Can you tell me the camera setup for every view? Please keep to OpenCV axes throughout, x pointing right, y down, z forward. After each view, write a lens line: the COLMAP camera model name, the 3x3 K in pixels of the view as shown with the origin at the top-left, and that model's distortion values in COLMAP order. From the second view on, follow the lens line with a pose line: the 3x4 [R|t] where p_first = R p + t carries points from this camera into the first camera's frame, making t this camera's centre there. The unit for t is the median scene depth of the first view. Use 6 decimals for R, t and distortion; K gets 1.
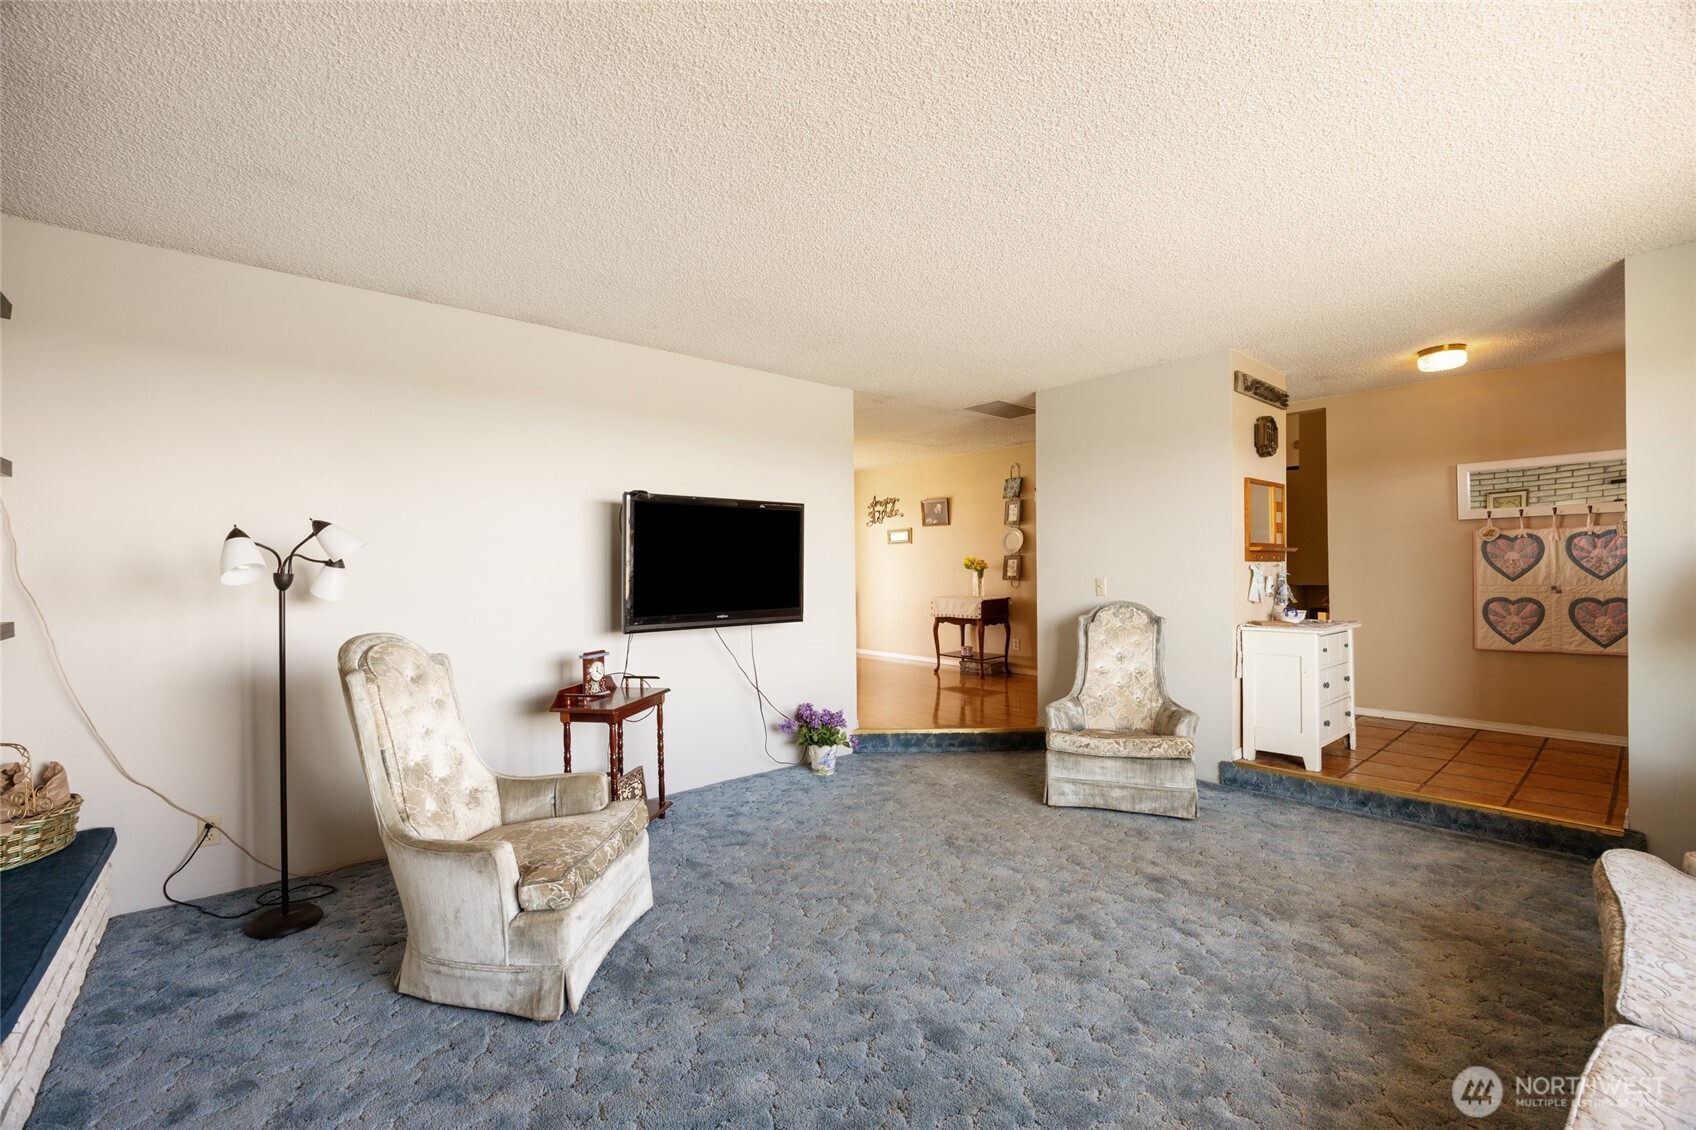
lens RADIAL K [[715.6, 0, 850.4], [0, 715.6, 566.0], [0, 0, 1]] dist [-0.020289, 0.000219]
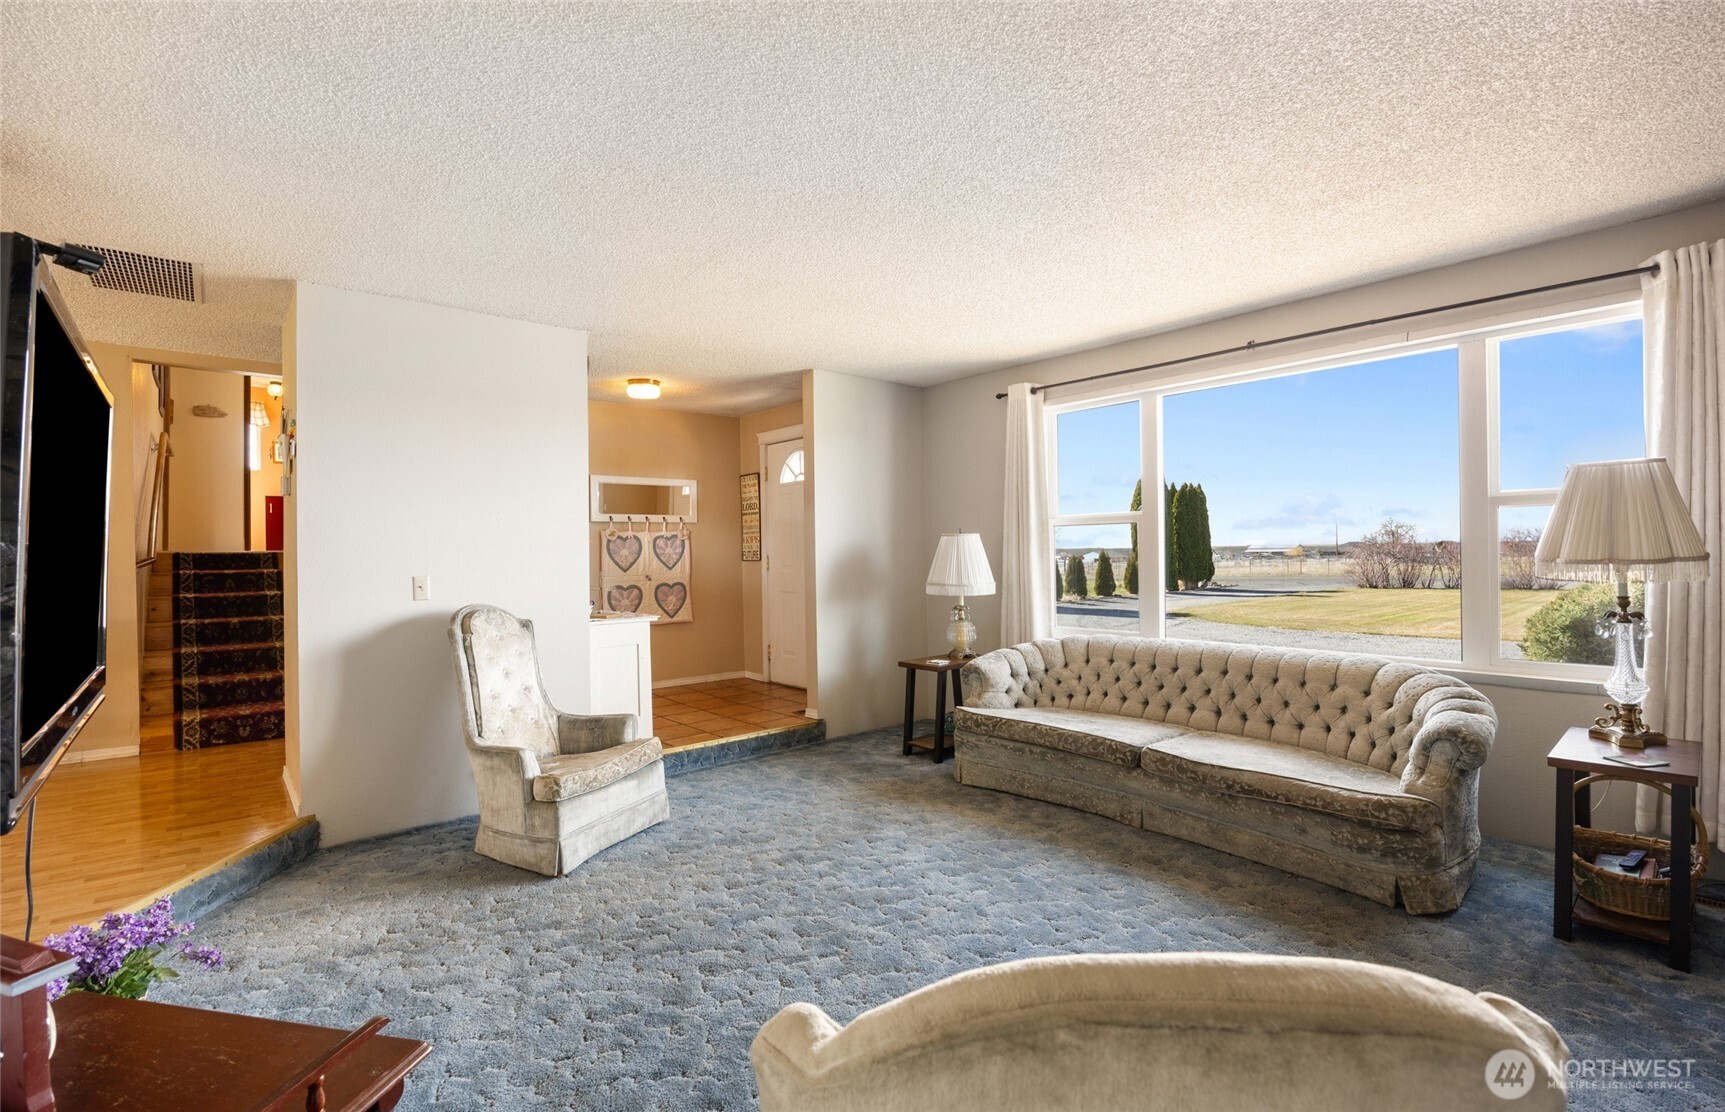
lens RADIAL K [[778.6, 0, 839.5], [0, 778.6, 556.6], [0, 0, 1]] dist [-0.013269, -0.000017]
pose [[0.013555, 0.007415, 0.999881, -0.523058], [0.005956, 0.999954, -0.007497, 0.006864], [-0.999890, 0.006057, 0.013510, 0.674281]]
